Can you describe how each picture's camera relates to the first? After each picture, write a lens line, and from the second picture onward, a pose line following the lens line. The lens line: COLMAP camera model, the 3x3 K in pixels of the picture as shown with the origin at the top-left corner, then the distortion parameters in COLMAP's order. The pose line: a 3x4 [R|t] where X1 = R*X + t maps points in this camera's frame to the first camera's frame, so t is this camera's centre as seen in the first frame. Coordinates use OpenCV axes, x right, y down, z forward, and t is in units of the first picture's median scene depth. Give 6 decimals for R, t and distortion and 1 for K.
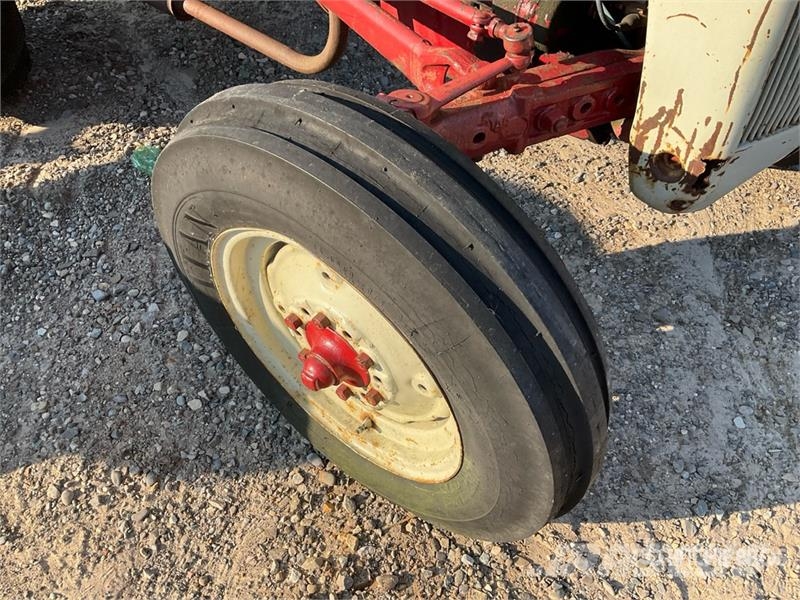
lens RADIAL K [[667.8, 0, 405.9], [0, 667.8, 299.7], [0, 0, 1]] dist [0.069583, -0.119308]
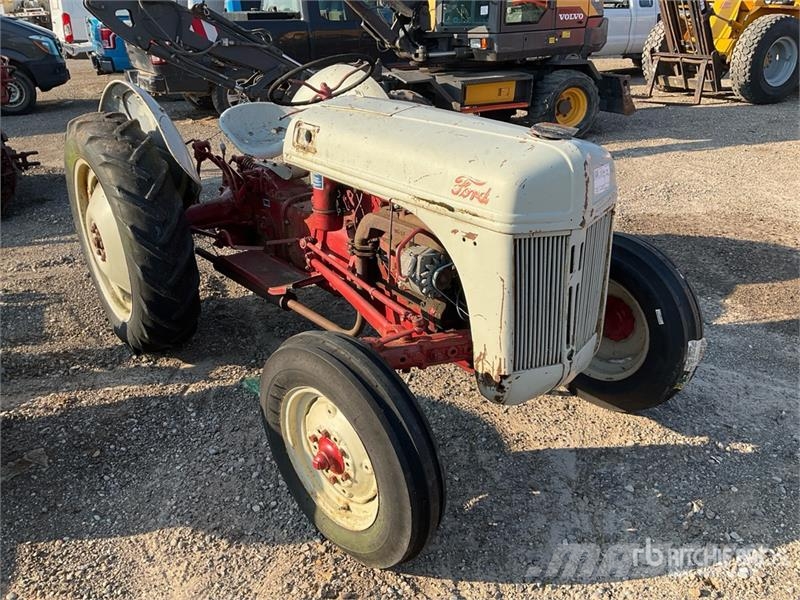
lens RADIAL K [[667.8, 0, 397.9], [0, 667.8, 307.7], [0, 0, 1]] dist [0.069583, -0.119308]
pose [[0.990951, 0.049951, -0.124583, 0.278379], [-0.096356, 0.910906, -0.401206, 0.392441], [0.093443, 0.409580, 0.907476, -0.879011]]
